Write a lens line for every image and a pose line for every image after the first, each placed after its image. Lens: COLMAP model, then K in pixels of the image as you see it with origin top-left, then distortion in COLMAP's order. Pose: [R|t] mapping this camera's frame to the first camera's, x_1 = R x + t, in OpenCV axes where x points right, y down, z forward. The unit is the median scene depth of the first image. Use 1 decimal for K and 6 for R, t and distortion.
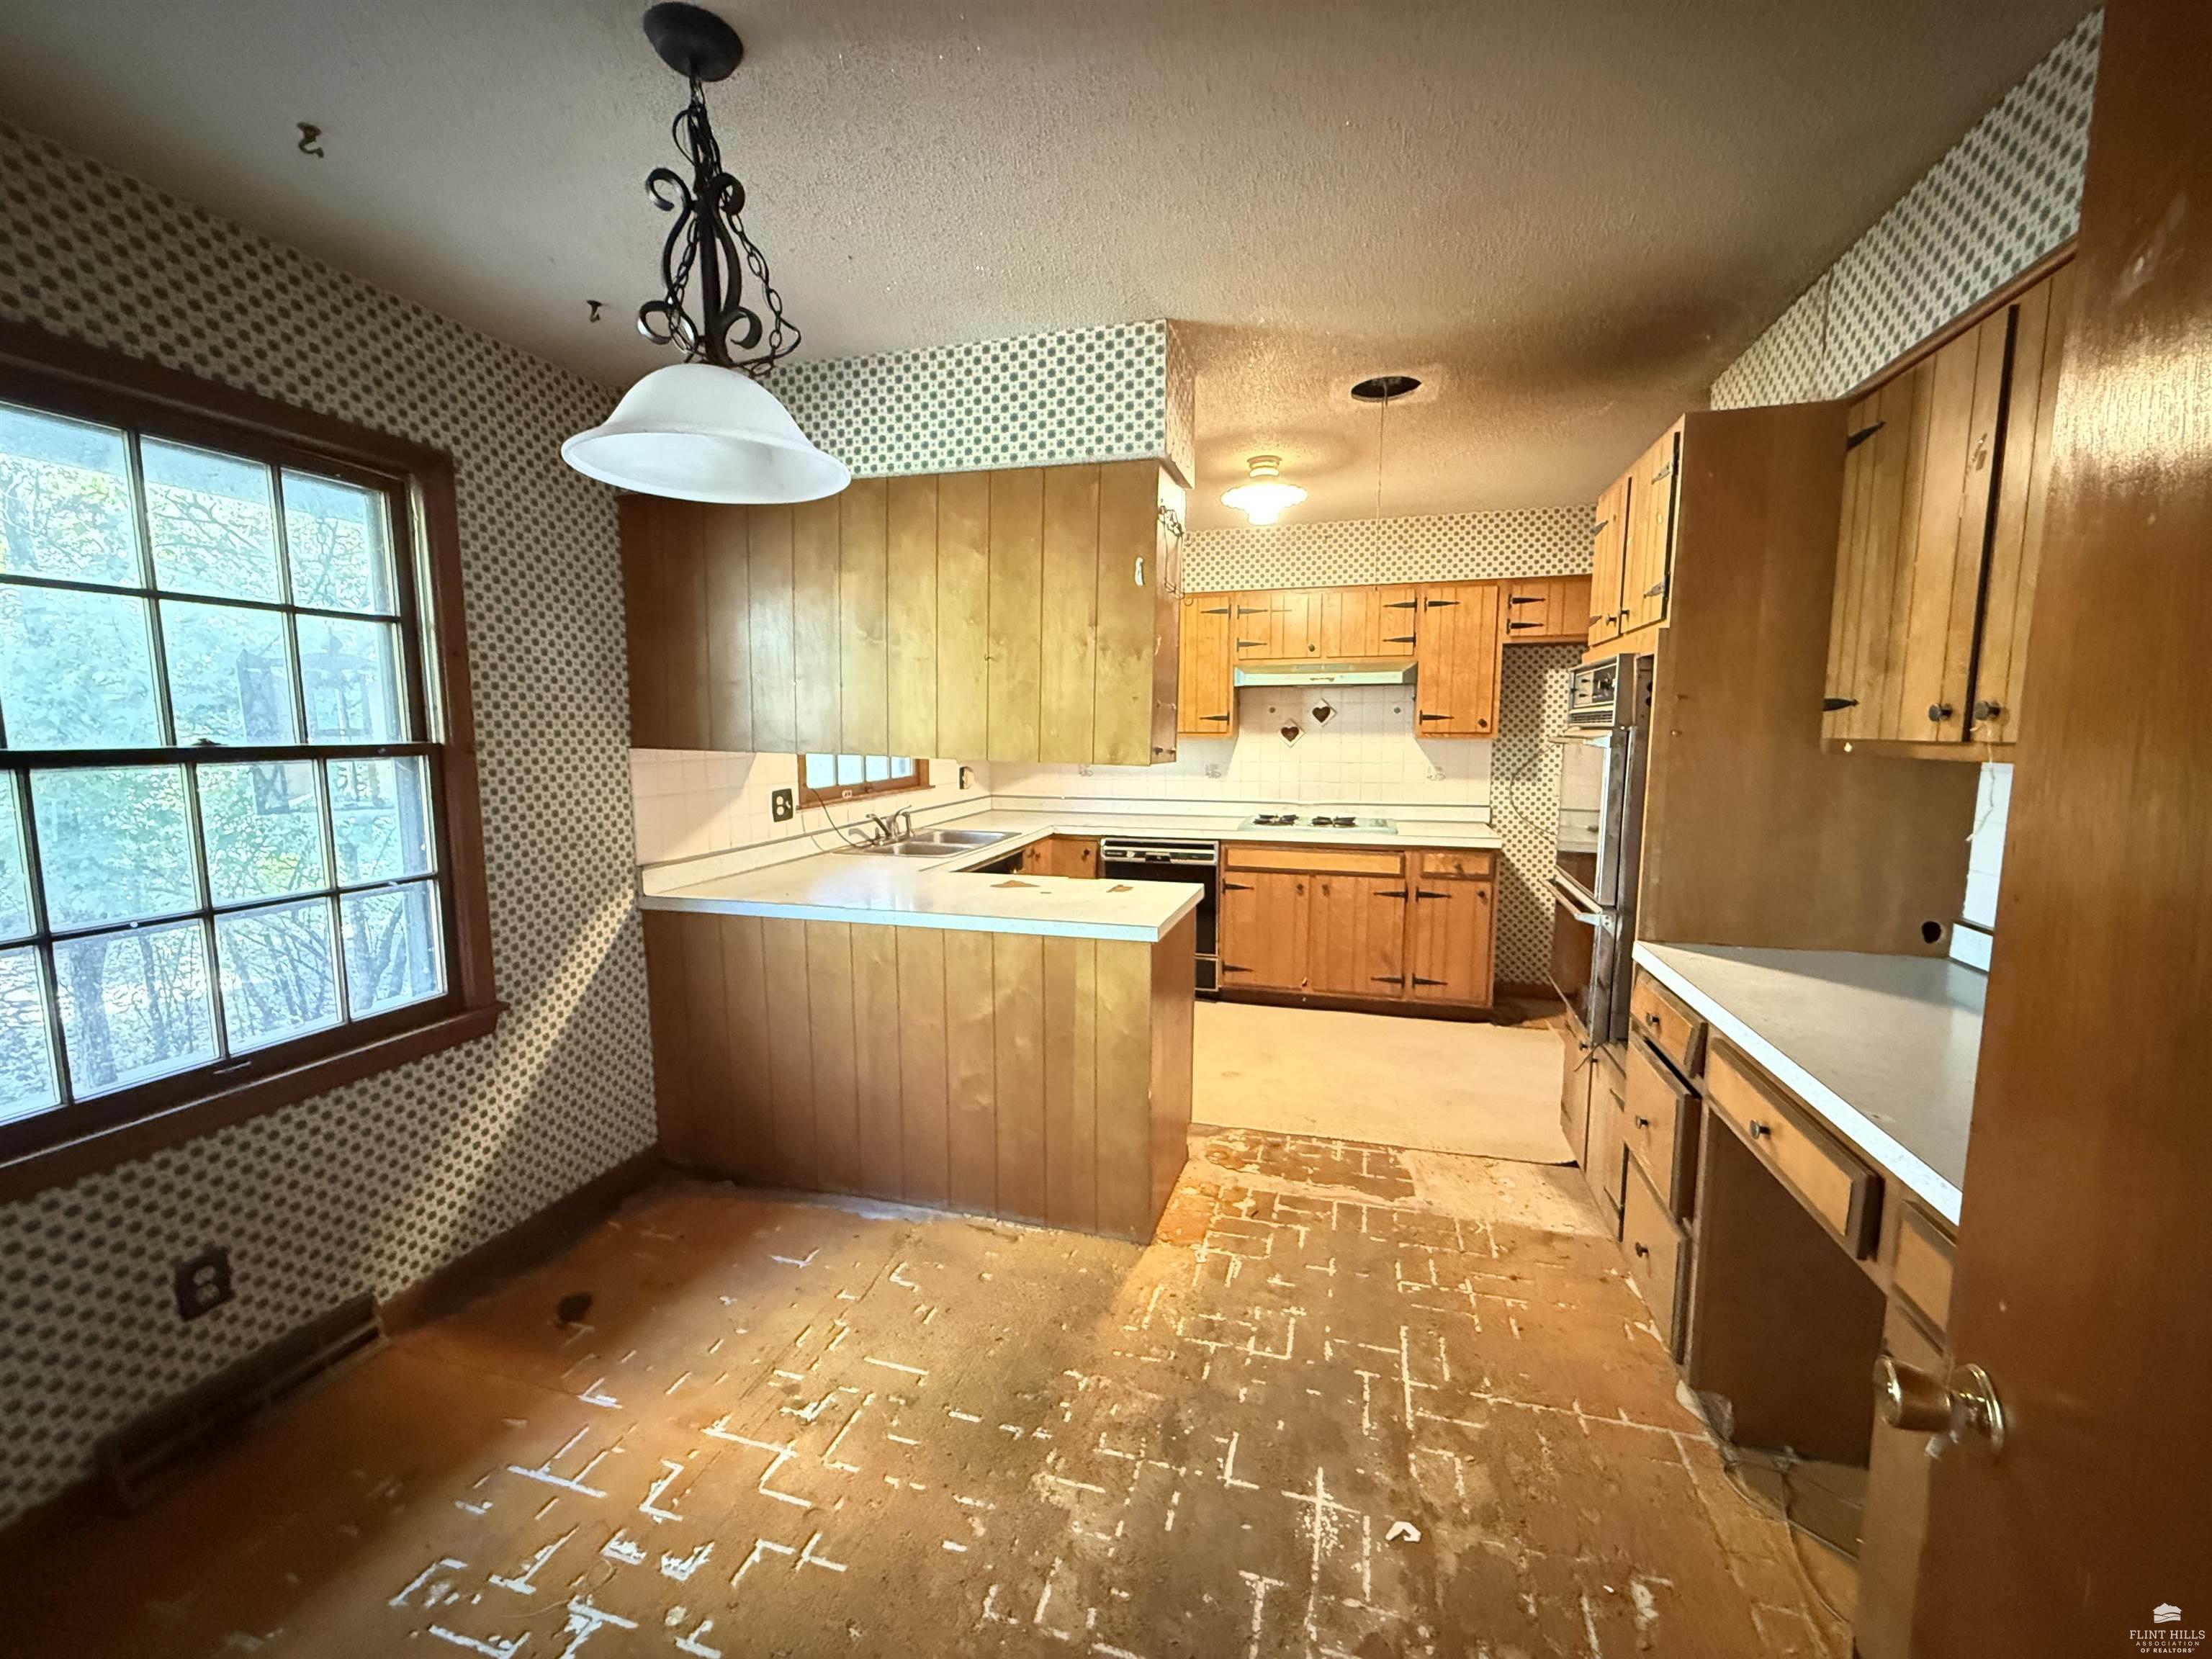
lens RADIAL K [[880.8, 0, 1102.6], [0, 880.8, 827.0], [0, 0, 1]] dist [-0.002676, -0.000100]
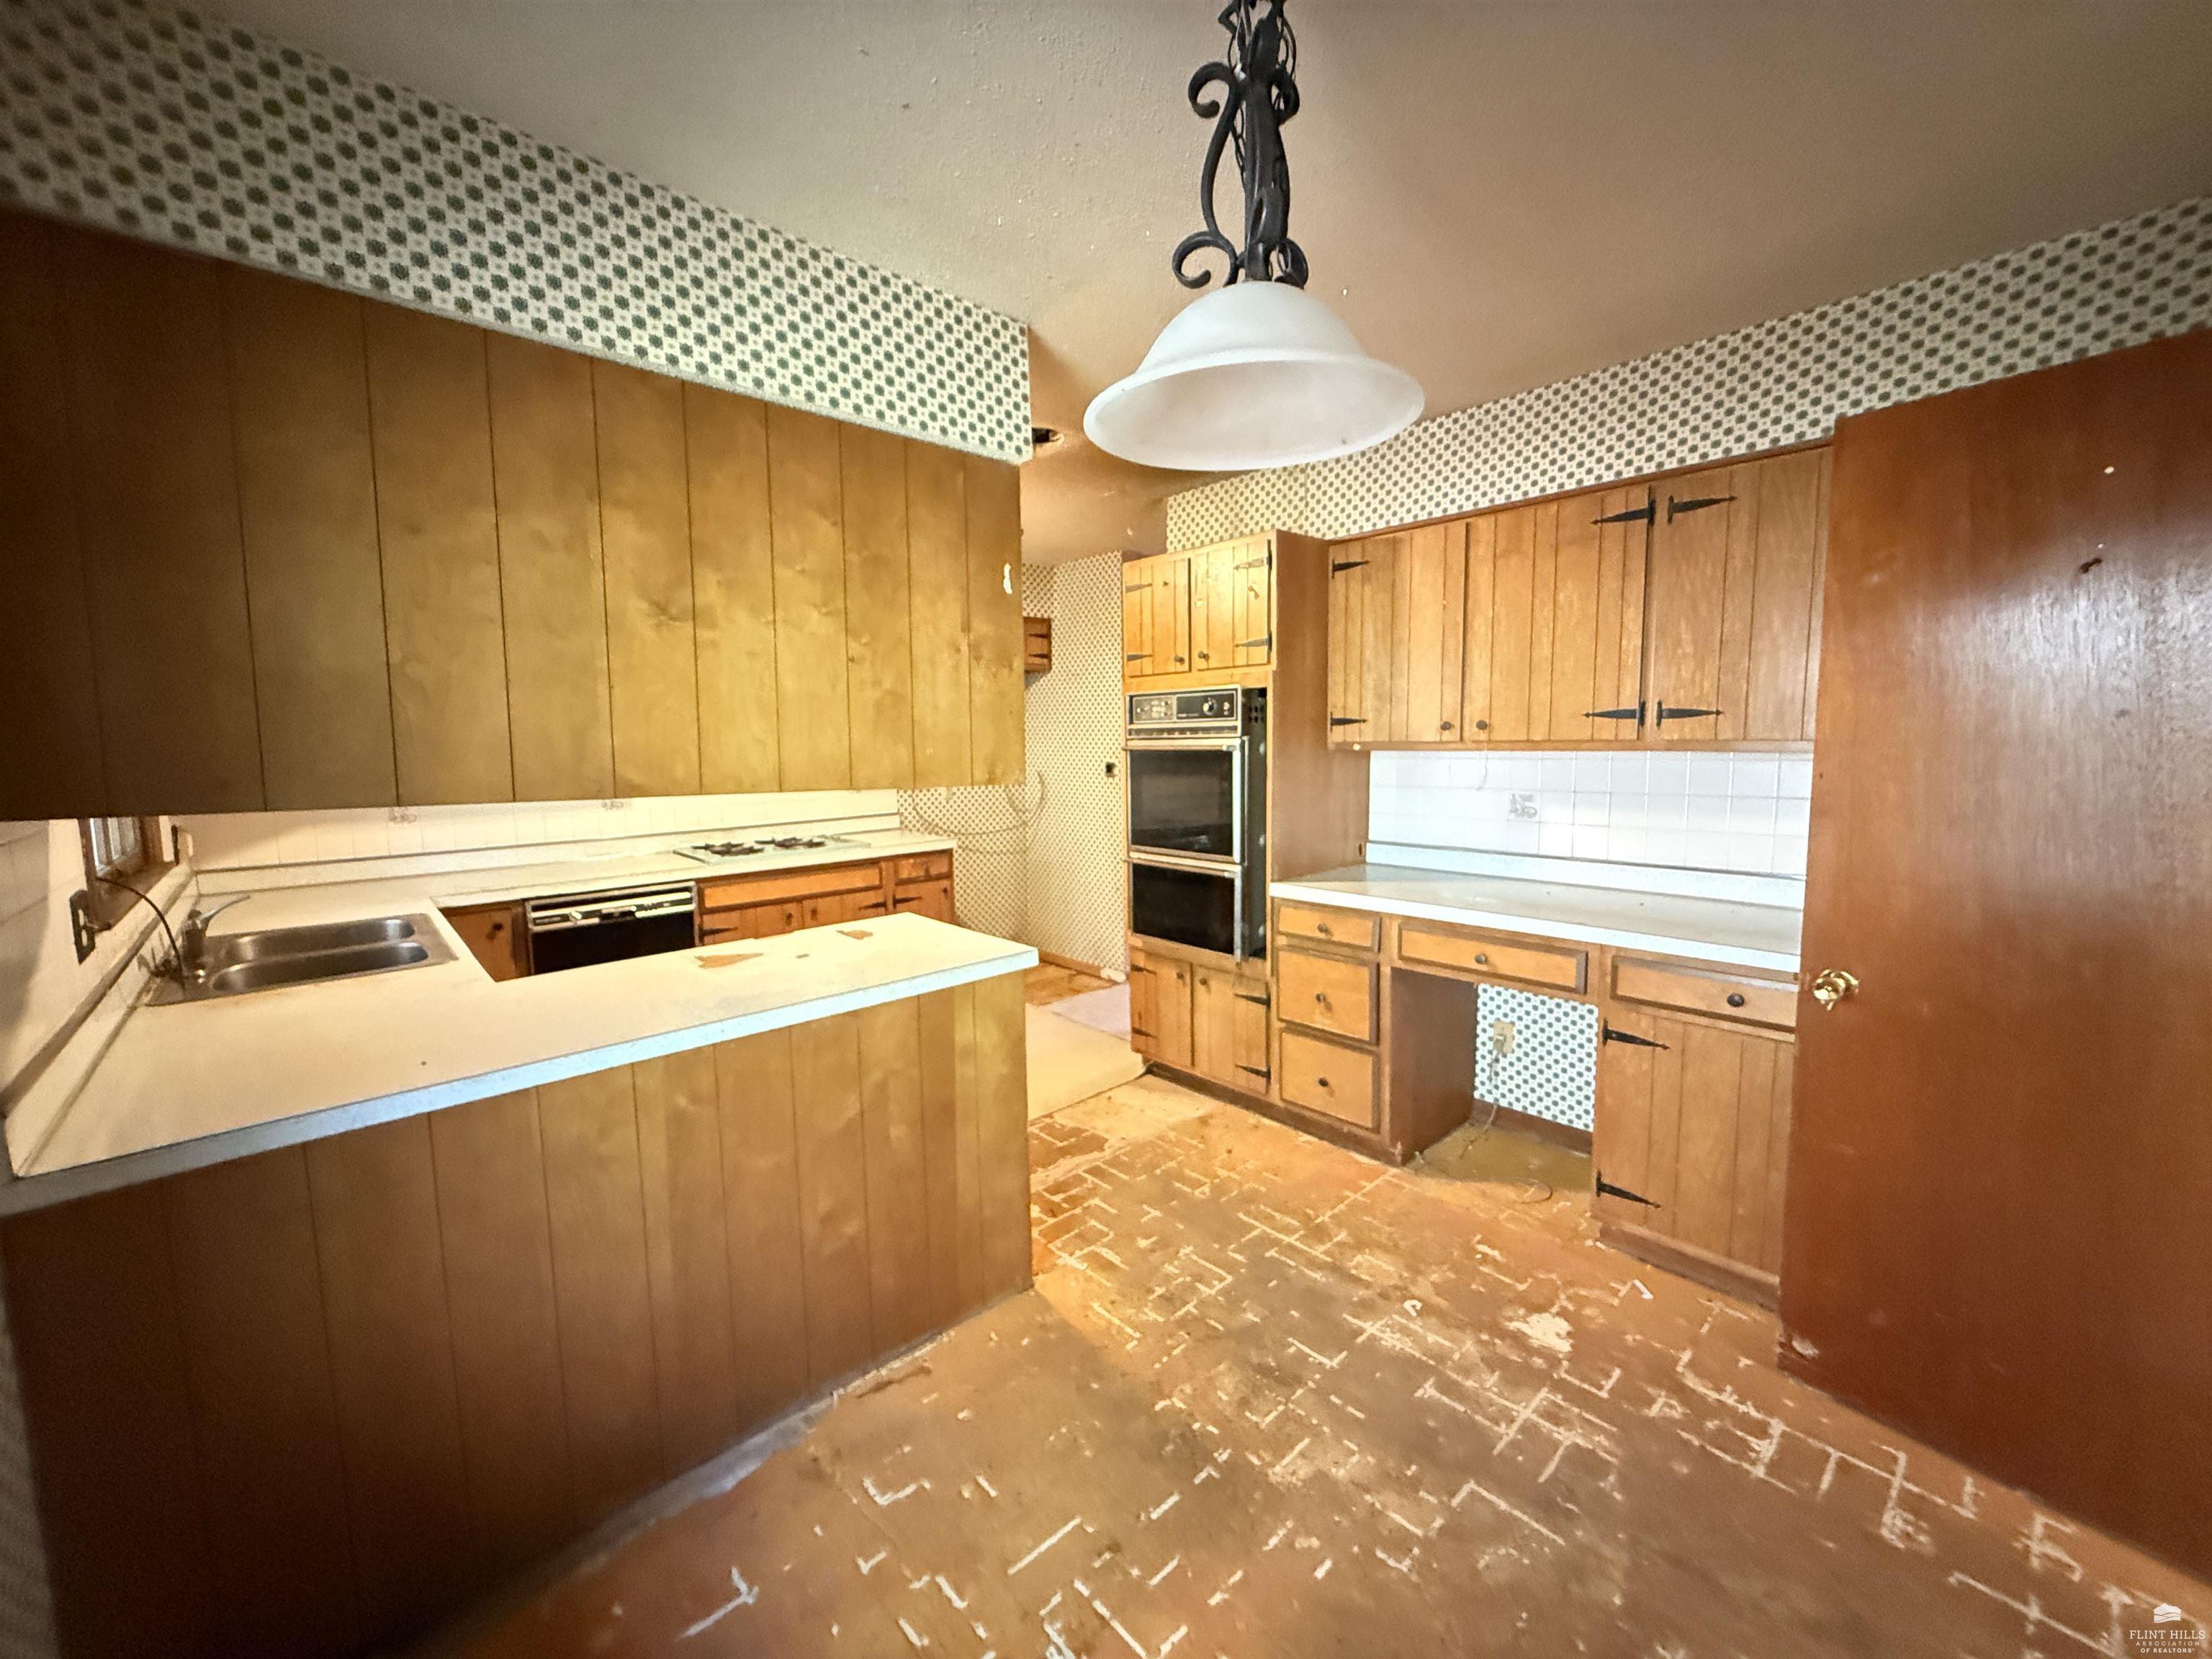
lens RADIAL K [[880.8, 0, 1102.6], [0, 880.8, 827.0], [0, 0, 1]] dist [-0.002676, -0.000100]
pose [[0.524906, -0.097923, 0.845508, -0.664486], [0.112910, 0.992592, 0.044860, -0.051983], [-0.843638, 0.071919, 0.532074, 0.393274]]
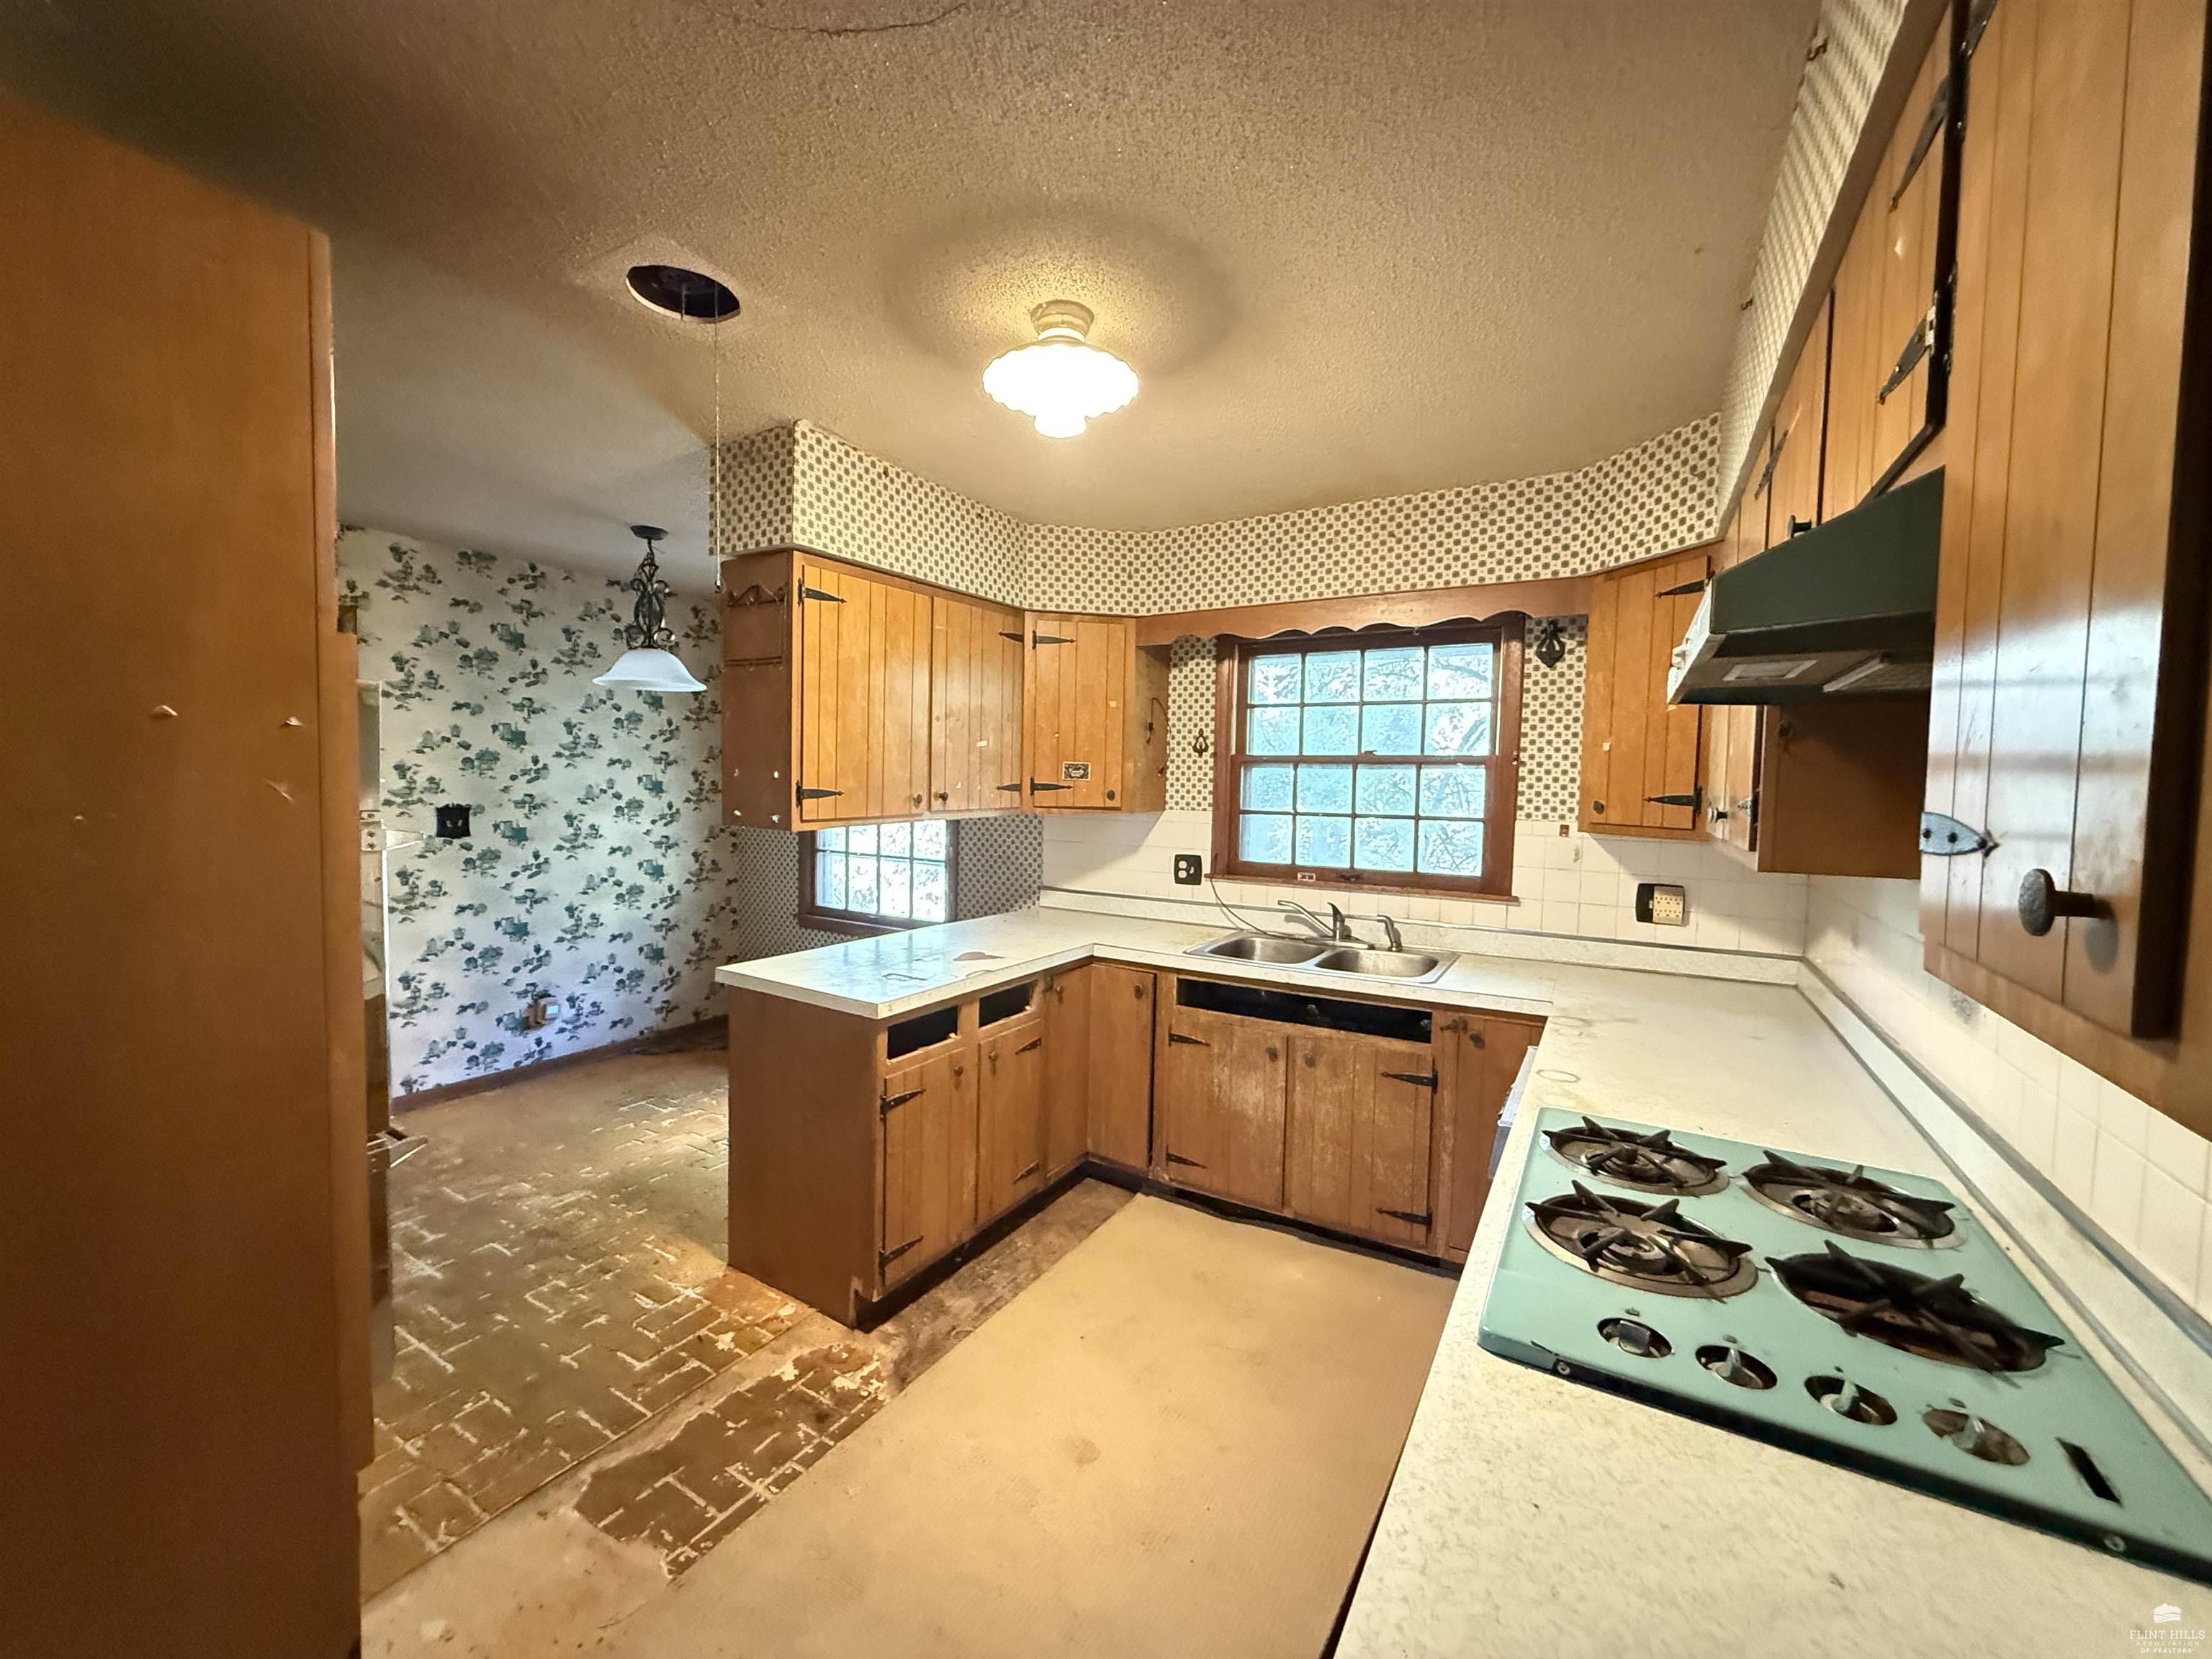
lens RADIAL K [[880.8, 0, 1102.6], [0, 880.8, 827.0], [0, 0, 1]] dist [-0.002676, -0.000100]
pose [[-0.246323, 0.048553, -0.967971, 0.962844], [-0.135254, 0.987249, 0.083938, -0.212171], [0.959704, 0.151598, -0.236615, 1.616592]]
